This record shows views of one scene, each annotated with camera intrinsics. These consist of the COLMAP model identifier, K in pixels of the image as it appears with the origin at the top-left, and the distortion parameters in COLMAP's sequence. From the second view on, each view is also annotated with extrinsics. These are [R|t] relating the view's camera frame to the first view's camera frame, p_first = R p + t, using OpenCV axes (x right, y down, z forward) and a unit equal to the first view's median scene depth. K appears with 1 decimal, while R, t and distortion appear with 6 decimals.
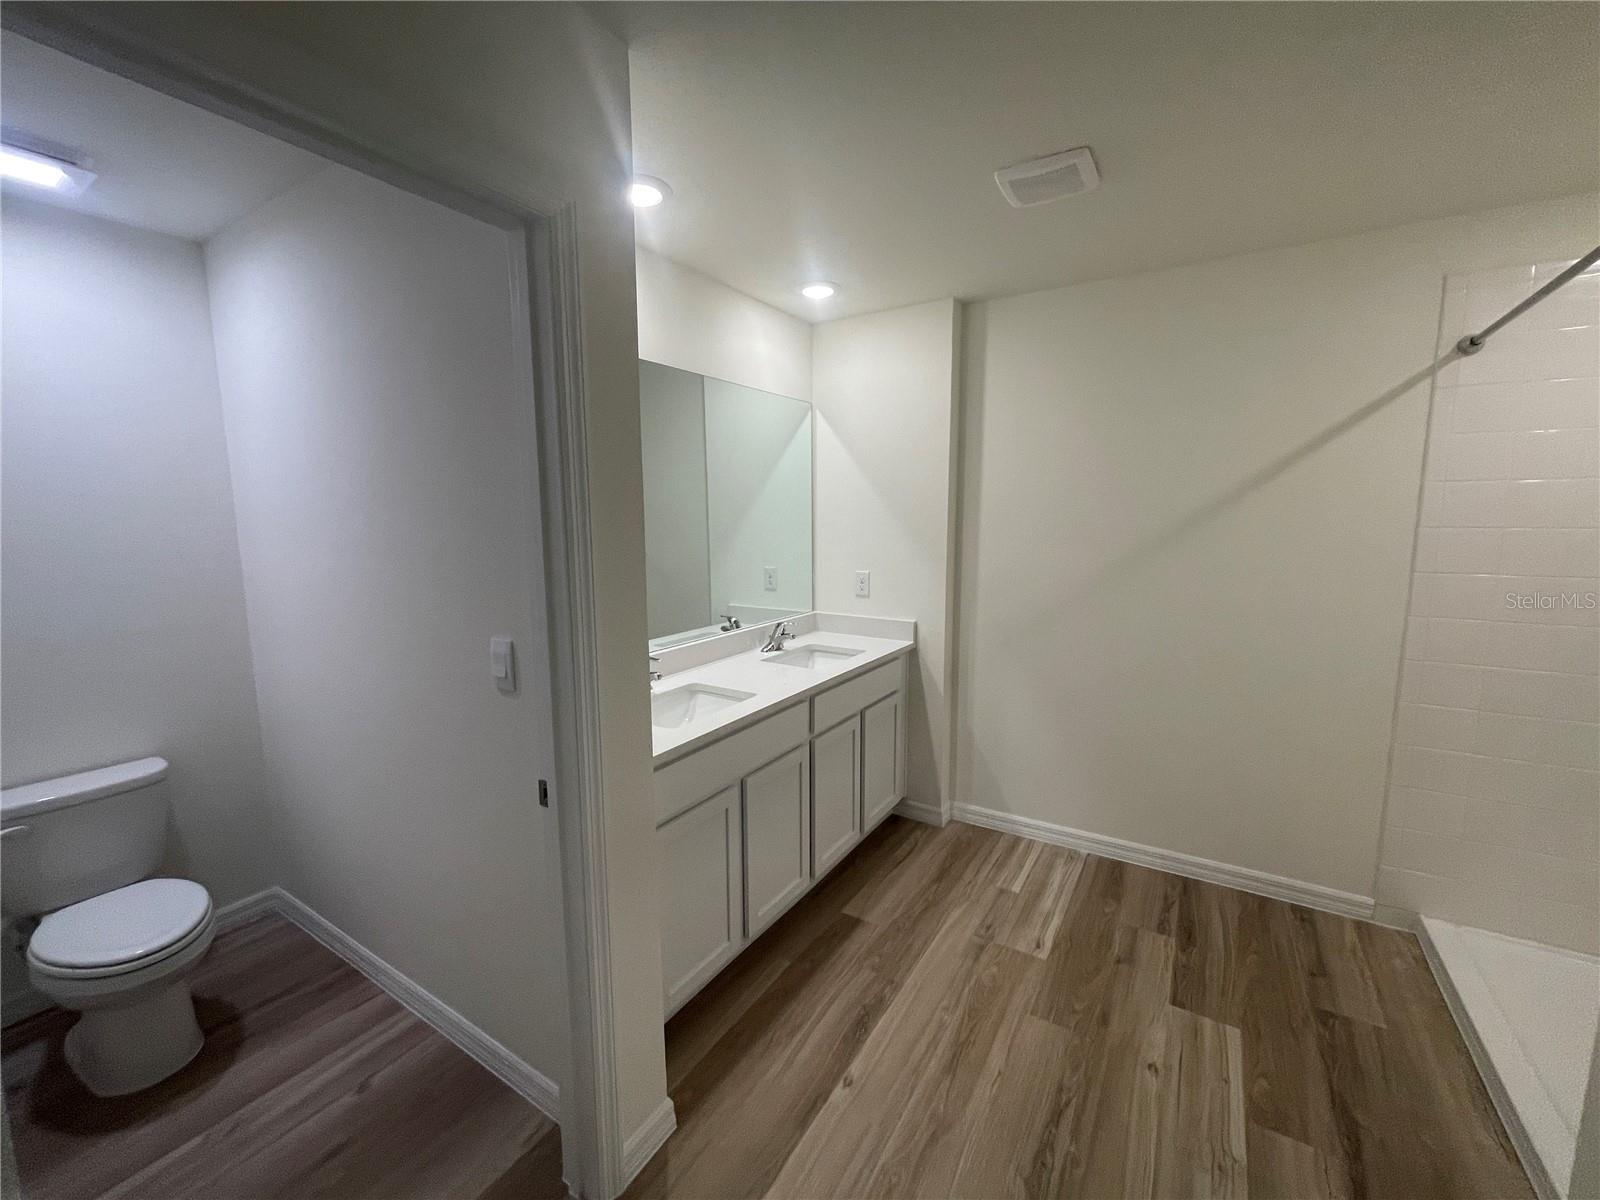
lens RADIAL K [[651.3, 0, 796.7], [0, 651.3, 597.8], [0, 0, 1]] dist [-0.003650, -0.000116]
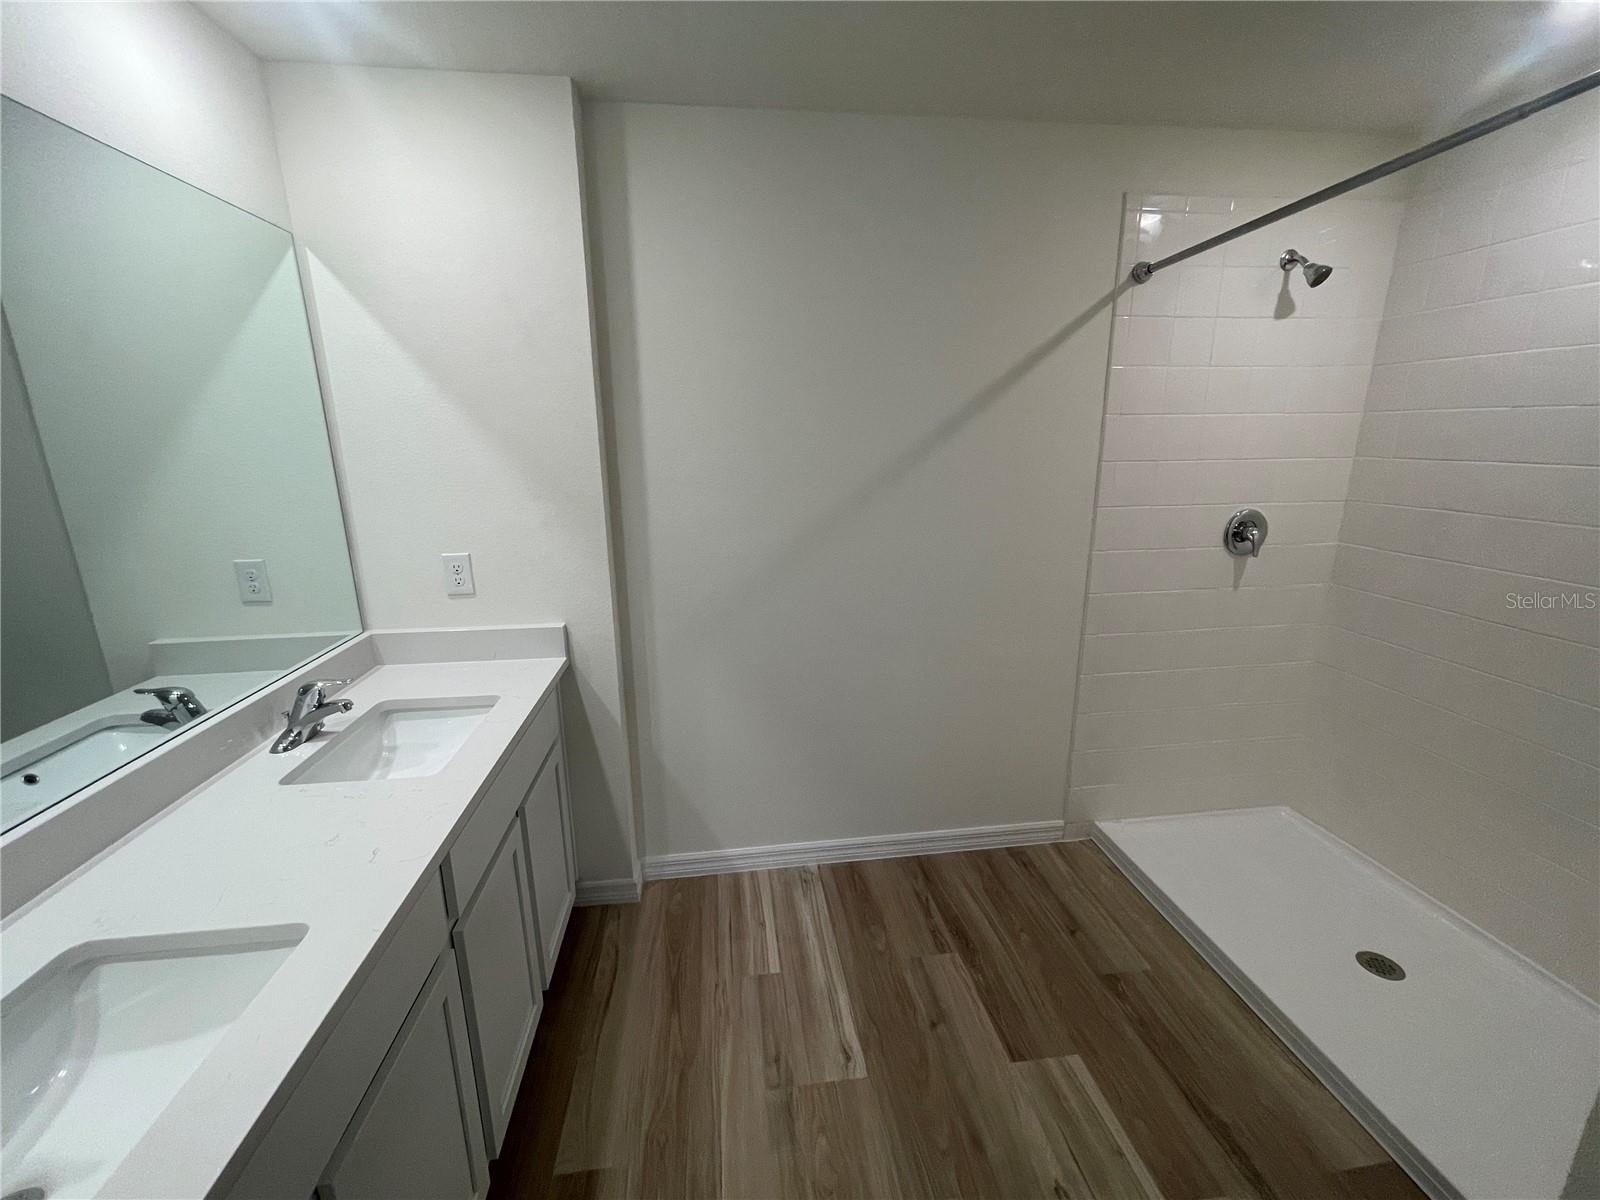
lens RADIAL K [[651.3, 0, 796.7], [0, 651.3, 597.8], [0, 0, 1]] dist [-0.003650, -0.000116]
pose [[0.769163, -0.153526, 0.620338, -0.037576], [0.085909, 0.986743, 0.137688, -0.064386], [-0.633252, -0.052612, 0.772155, 0.411602]]
